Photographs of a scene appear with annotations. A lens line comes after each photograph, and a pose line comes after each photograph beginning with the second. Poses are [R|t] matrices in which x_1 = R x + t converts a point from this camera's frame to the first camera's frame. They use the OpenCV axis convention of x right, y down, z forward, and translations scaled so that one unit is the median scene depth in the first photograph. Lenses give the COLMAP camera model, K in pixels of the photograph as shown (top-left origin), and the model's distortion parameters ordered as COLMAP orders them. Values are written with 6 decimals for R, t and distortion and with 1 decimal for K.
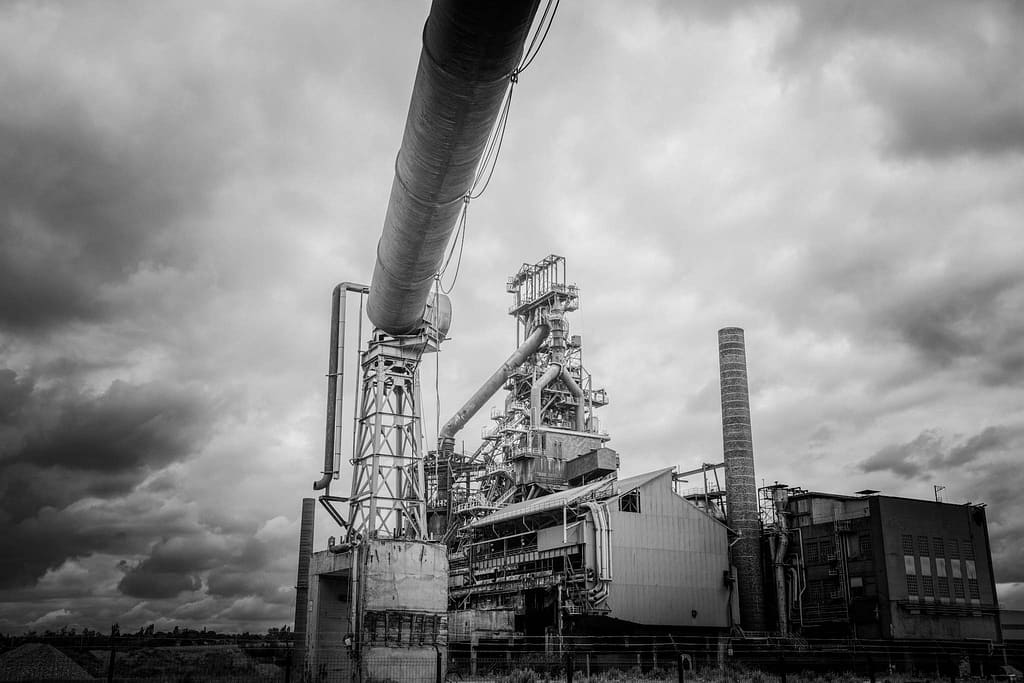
lens RADIAL K [[986.9, 0, 512.0], [0, 986.9, 341.5], [0, 0, 1]] dist [0.007306, 0.004055]
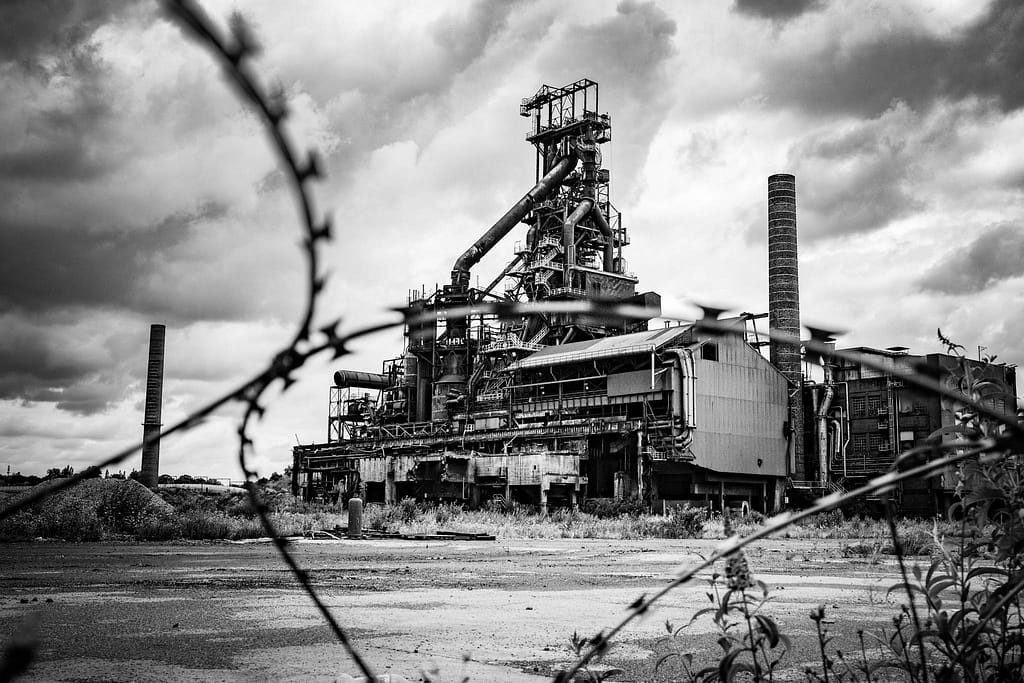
lens RADIAL K [[1111.6, 0, 512.2], [0, 1111.6, 312.6], [0, 0, 1]] dist [0.000565, 0.014004]
pose [[0.981277, 0.047234, 0.186720, -0.256201], [-0.072056, 0.989092, 0.128473, -0.001065], [-0.178615, -0.139522, 0.973977, -0.028525]]
